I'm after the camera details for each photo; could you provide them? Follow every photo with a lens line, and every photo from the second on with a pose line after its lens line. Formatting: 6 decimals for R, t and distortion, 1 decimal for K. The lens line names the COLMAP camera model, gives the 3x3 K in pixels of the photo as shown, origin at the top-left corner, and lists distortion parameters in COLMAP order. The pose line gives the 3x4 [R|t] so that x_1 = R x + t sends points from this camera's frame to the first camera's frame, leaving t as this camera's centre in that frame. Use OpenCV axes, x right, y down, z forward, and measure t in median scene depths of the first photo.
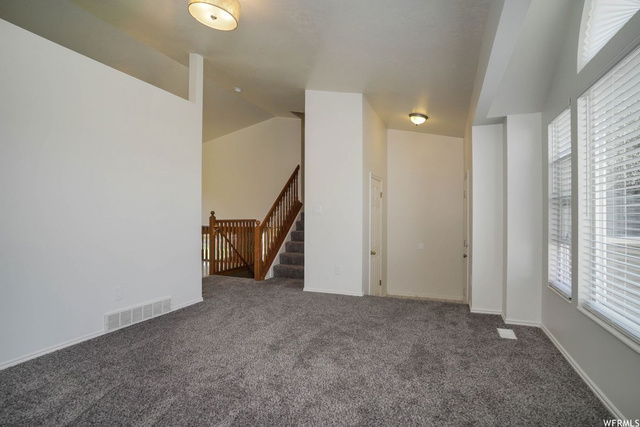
lens RADIAL K [[334.5, 0, 318.1], [0, 334.5, 212.8], [0, 0, 1]] dist [-0.076597, 0.044614]
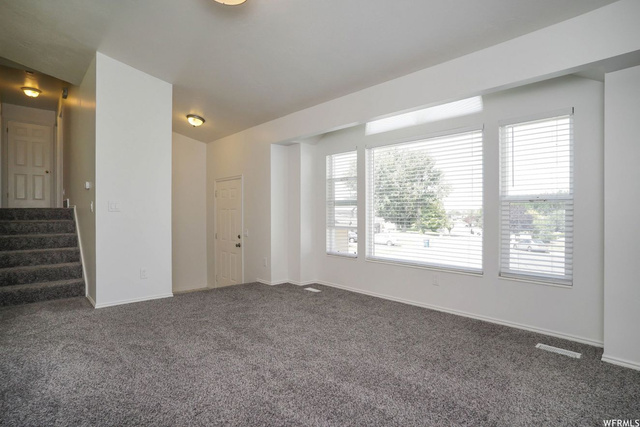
lens RADIAL K [[334.5, 0, 318.1], [0, 334.5, 212.8], [0, 0, 1]] dist [-0.076597, 0.044614]
pose [[0.436933, -0.010045, 0.899438, -0.695924], [-0.001515, 0.999928, 0.011903, -0.001512], [-0.899493, -0.006563, 0.436887, 0.269975]]
